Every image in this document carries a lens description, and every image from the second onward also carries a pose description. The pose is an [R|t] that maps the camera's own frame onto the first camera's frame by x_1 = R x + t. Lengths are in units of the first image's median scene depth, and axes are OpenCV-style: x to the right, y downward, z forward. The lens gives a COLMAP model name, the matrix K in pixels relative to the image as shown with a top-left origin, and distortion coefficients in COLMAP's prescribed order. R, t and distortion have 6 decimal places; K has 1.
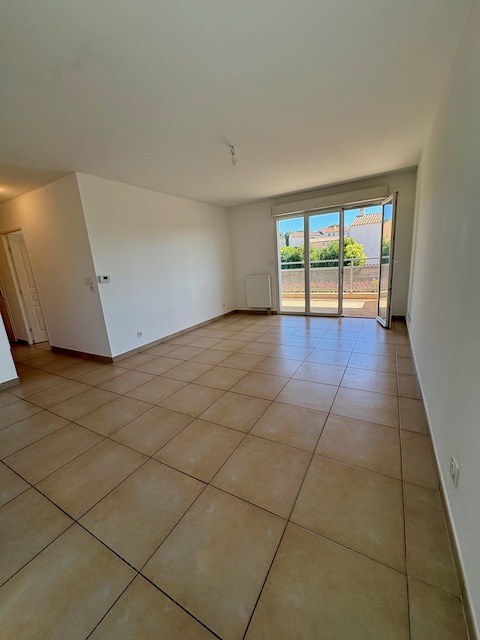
lens RADIAL K [[255.1, 0, 238.2], [0, 255.1, 318.8], [0, 0, 1]] dist [0.001826, 0.000032]
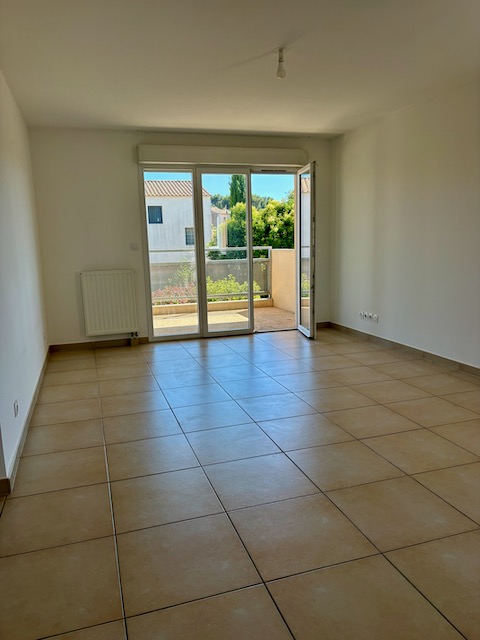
lens RADIAL K [[490.0, 0, 240.6], [0, 490.0, 320.7], [0, 0, 1]] dist [0.046815, -0.000343]
pose [[0.668634, -0.068261, 0.740452, -0.525295], [0.144787, 0.988670, -0.039600, 0.004574], [-0.729359, 0.133686, 0.670942, 0.181760]]
